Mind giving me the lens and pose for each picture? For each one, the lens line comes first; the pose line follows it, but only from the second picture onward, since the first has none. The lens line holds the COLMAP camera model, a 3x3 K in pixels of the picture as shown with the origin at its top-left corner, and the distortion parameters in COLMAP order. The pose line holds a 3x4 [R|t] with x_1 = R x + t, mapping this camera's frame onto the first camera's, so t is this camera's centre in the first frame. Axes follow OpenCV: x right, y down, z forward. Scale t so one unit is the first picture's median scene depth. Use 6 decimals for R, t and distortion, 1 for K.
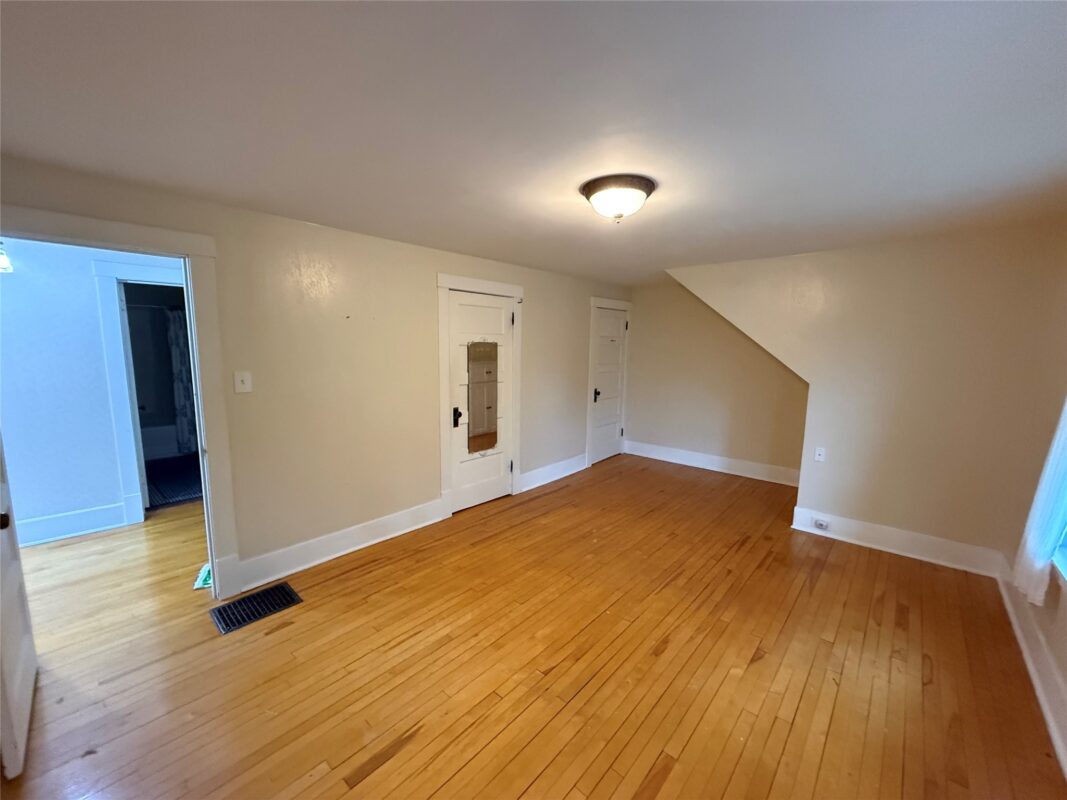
lens RADIAL K [[427.7, 0, 531.7], [0, 427.7, 399.6], [0, 0, 1]] dist [0.001697, 0.000075]
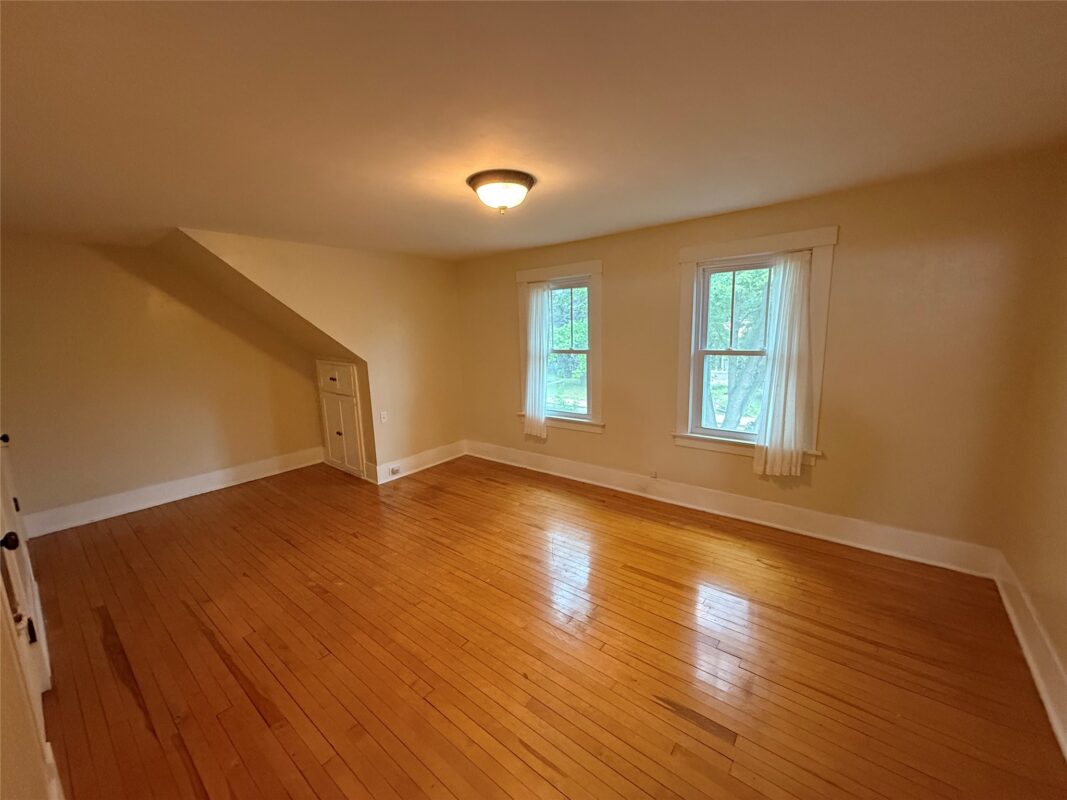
lens RADIAL K [[427.7, 0, 531.7], [0, 427.7, 400.5], [0, 0, 1]] dist [0.001697, 0.000075]
pose [[-0.049242, -0.180996, 0.982250, -0.638760], [0.161870, 0.968996, 0.186669, -0.093023], [-0.985583, 0.168189, -0.018417, 0.679884]]
